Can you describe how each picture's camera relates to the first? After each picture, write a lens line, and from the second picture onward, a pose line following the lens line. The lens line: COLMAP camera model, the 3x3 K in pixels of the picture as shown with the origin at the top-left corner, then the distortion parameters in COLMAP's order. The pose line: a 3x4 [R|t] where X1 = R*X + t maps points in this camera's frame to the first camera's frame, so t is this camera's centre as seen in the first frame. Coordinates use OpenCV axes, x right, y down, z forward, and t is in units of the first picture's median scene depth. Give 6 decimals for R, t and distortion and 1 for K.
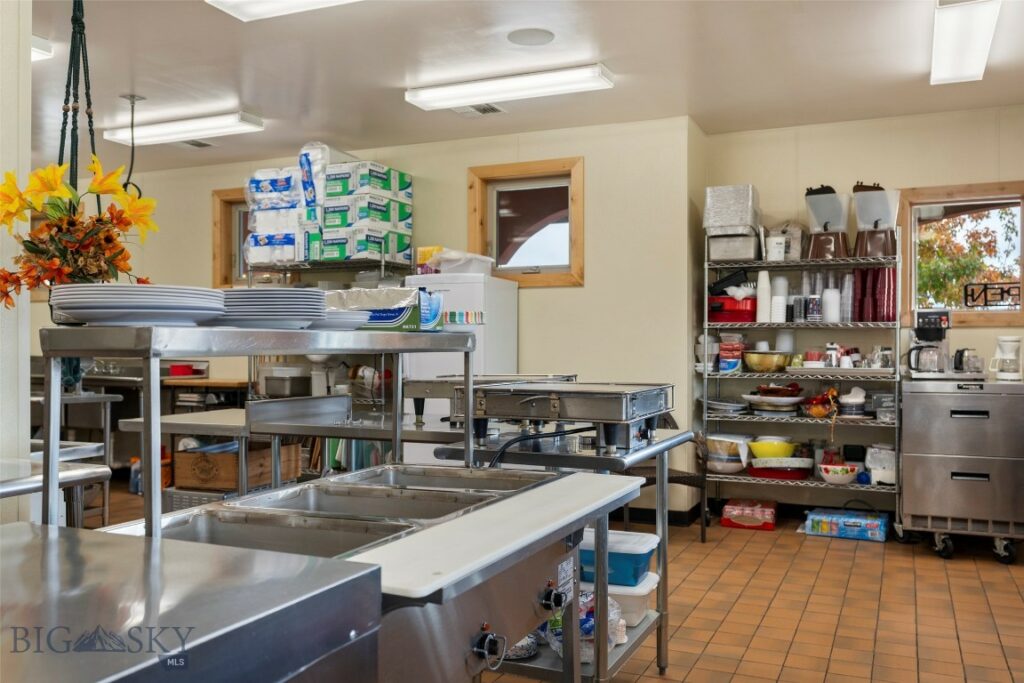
lens RADIAL K [[894.5, 0, 513.4], [0, 894.5, 339.7], [0, 0, 1]] dist [0.001936, 0.001876]
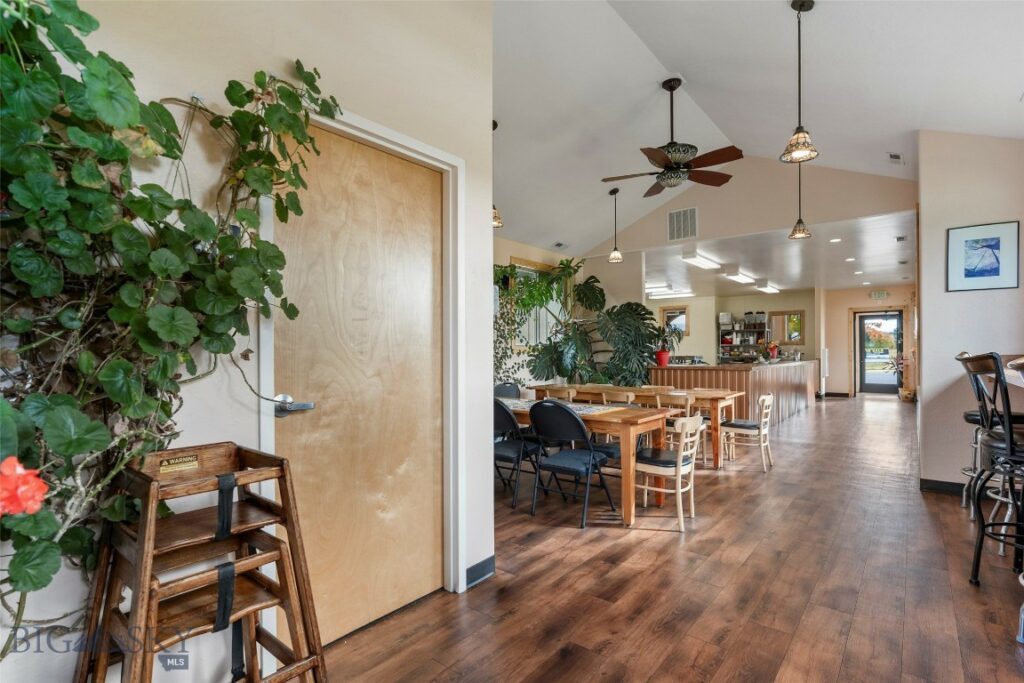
lens RADIAL K [[498.7, 0, 514.2], [0, 498.7, 345.0], [0, 0, 1]] dist [-0.001328, -0.000030]
pose [[0.961071, -0.002117, -0.276294, -0.072996], [-0.000465, 0.999957, -0.009282, 0.006831], [0.276302, 0.009050, 0.961028, -1.567541]]
